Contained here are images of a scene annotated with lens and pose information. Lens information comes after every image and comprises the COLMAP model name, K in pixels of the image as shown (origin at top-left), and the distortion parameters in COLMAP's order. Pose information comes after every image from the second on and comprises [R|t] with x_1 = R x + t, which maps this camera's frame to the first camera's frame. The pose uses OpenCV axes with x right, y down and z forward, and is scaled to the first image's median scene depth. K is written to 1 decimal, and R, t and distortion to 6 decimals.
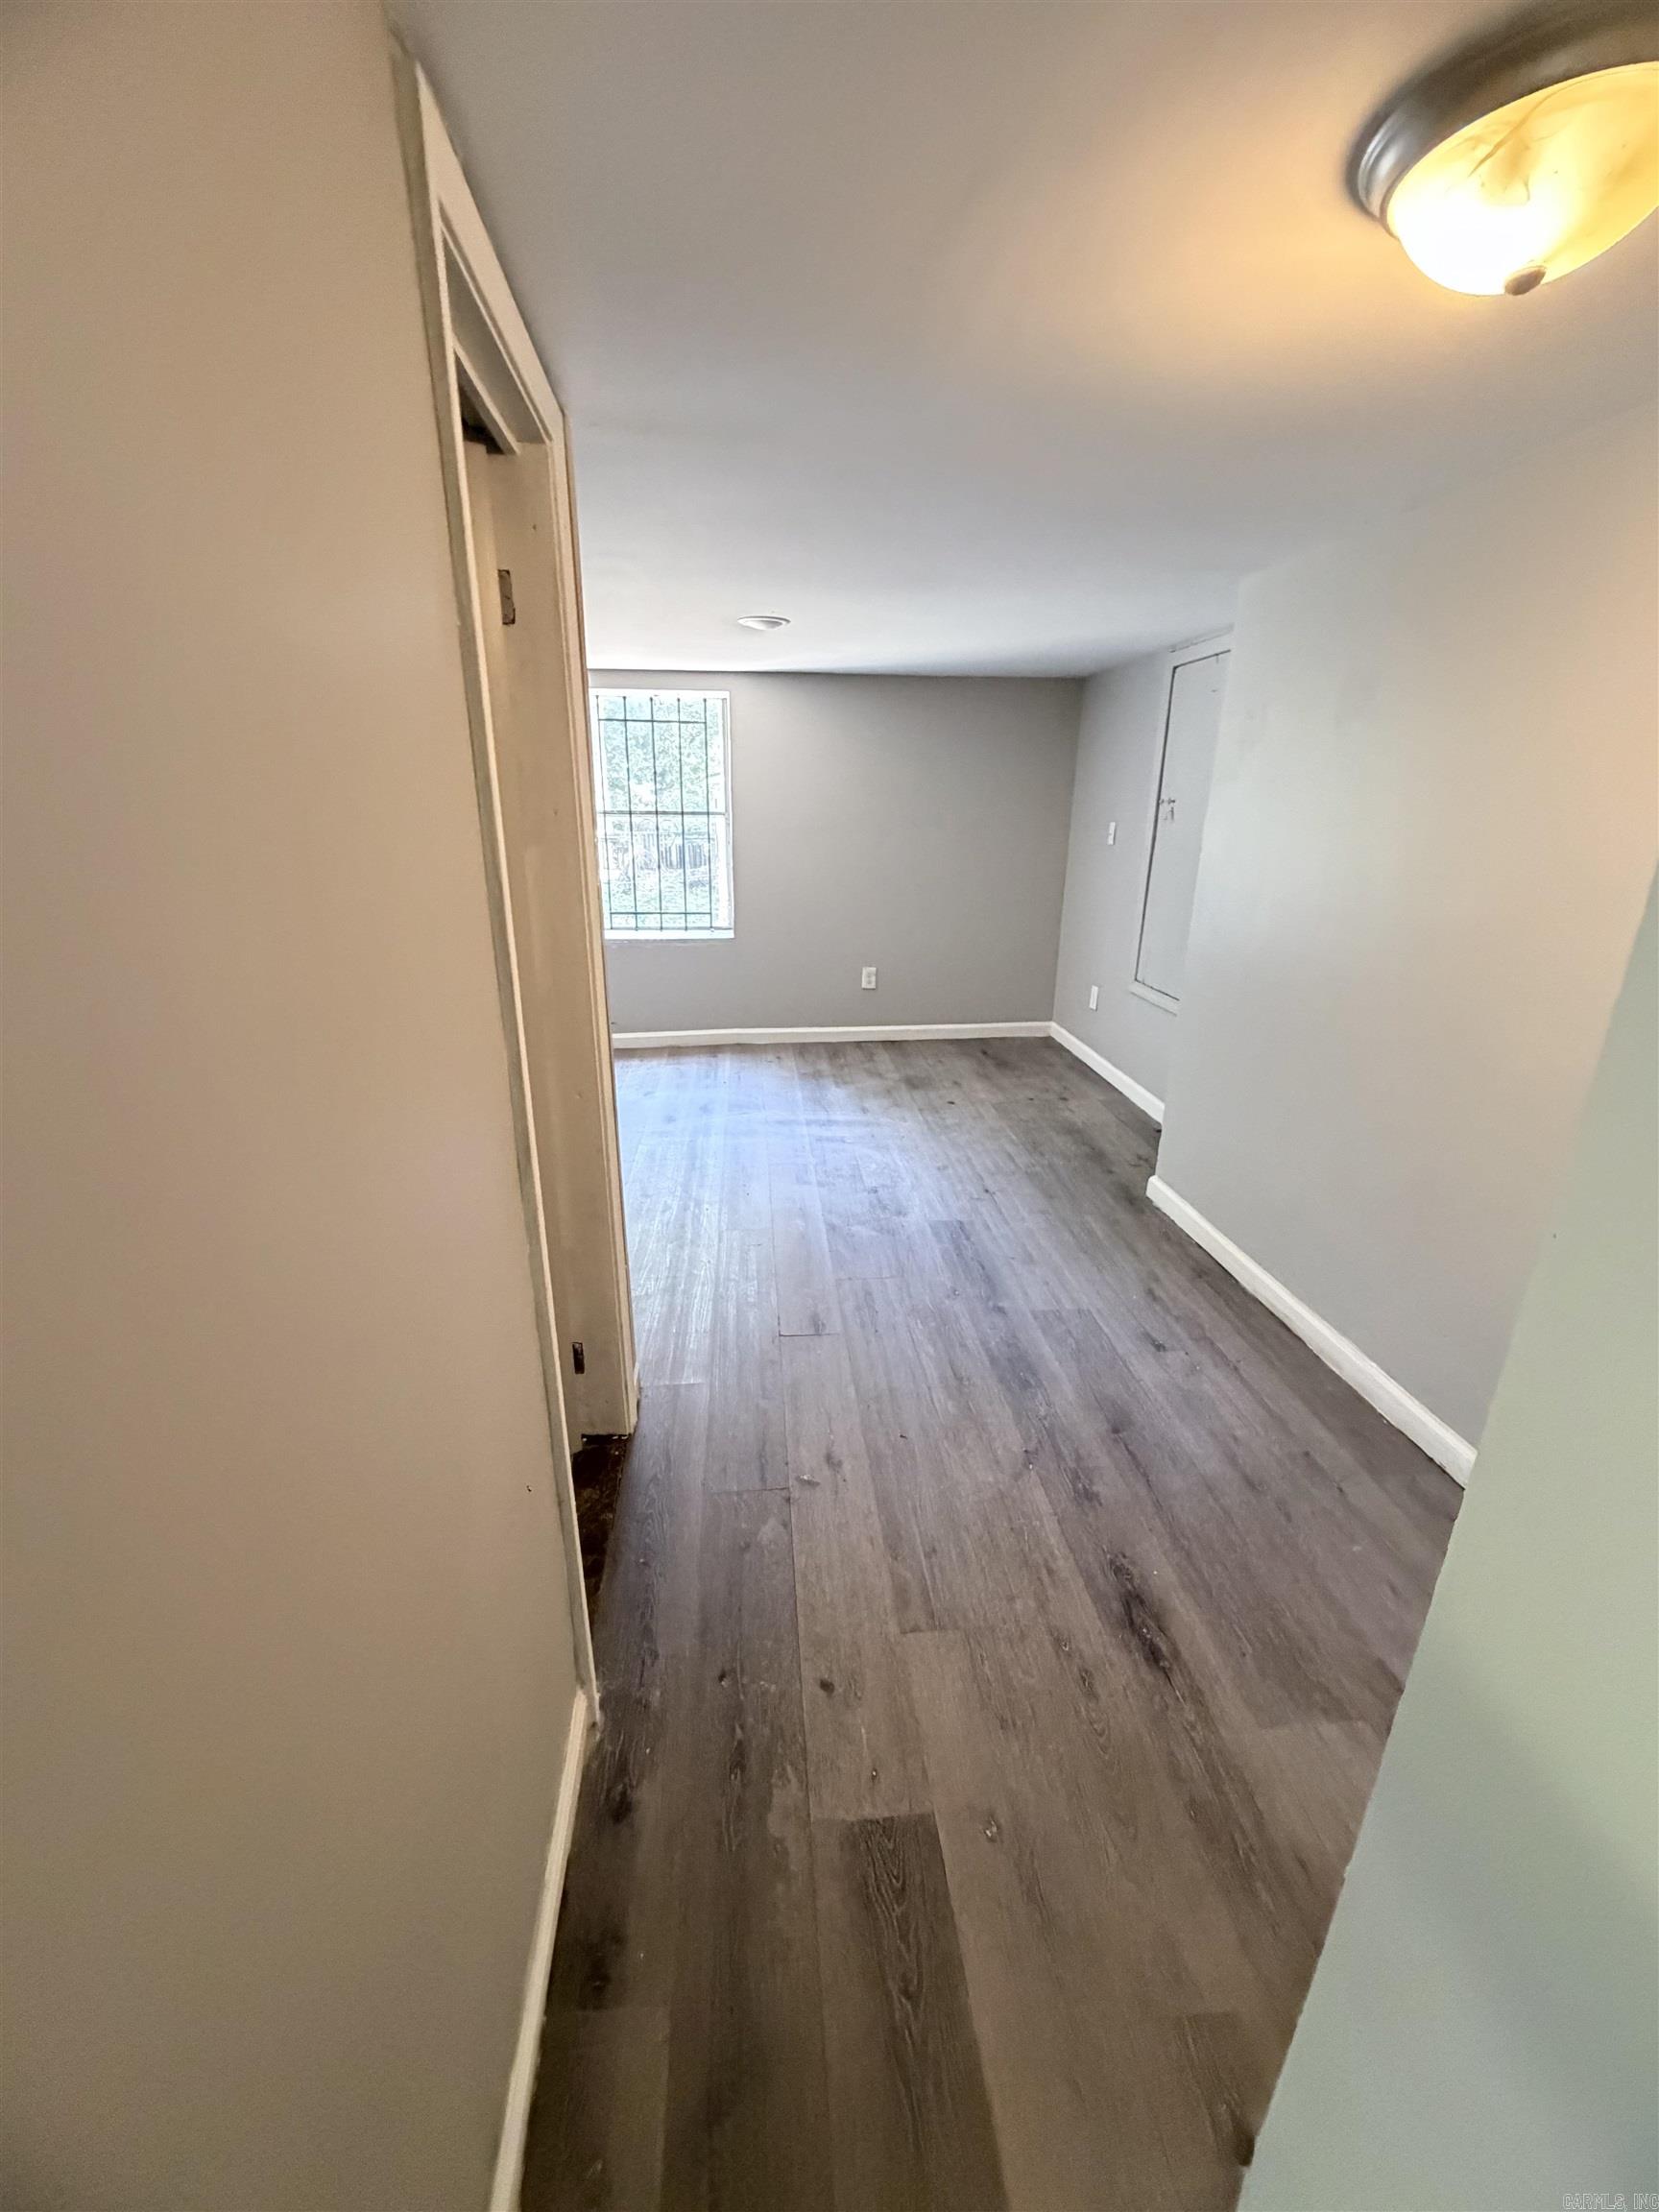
lens RADIAL K [[882.2, 0, 821.6], [0, 882.2, 1106.6], [0, 0, 1]] dist [0.001778, 0.000417]
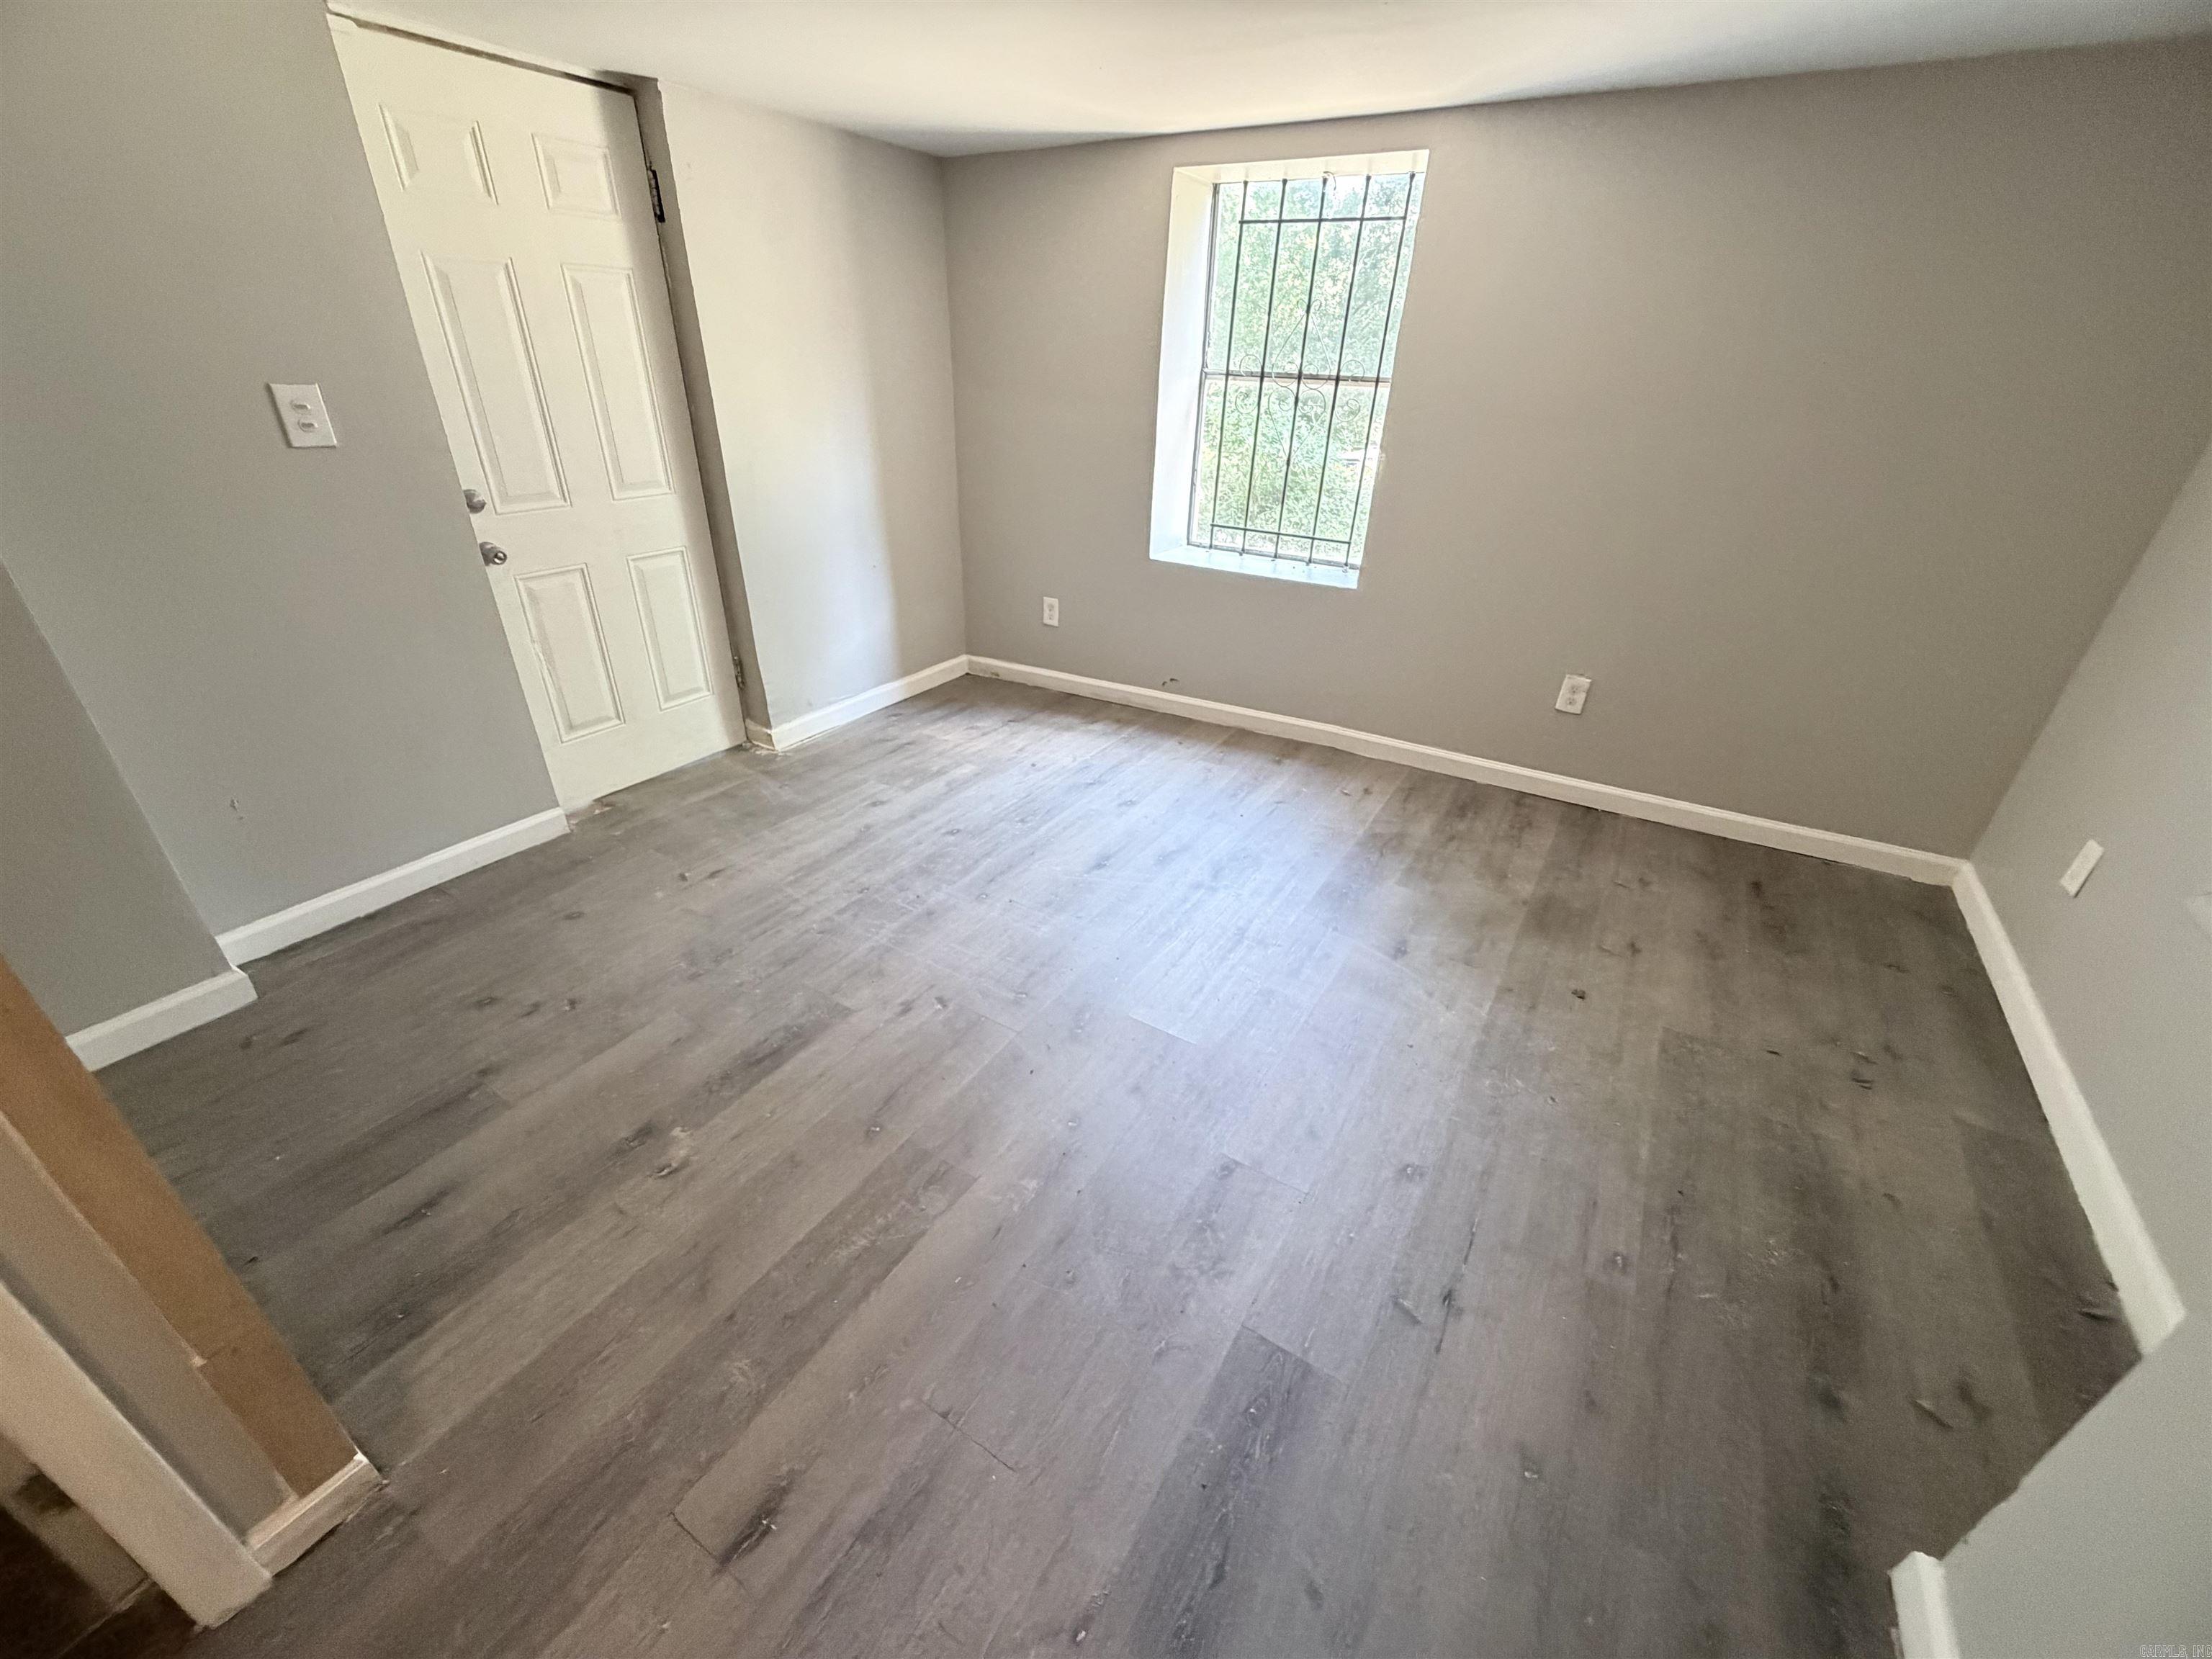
lens RADIAL K [[882.2, 0, 1108.4], [0, 882.2, 831.2], [0, 0, 1]] dist [0.001778, 0.000417]
pose [[0.801995, 0.297176, -0.518160, 0.152927], [-0.214034, 0.952829, 0.215191, -0.135939], [0.557667, -0.061678, 0.827770, 0.398358]]
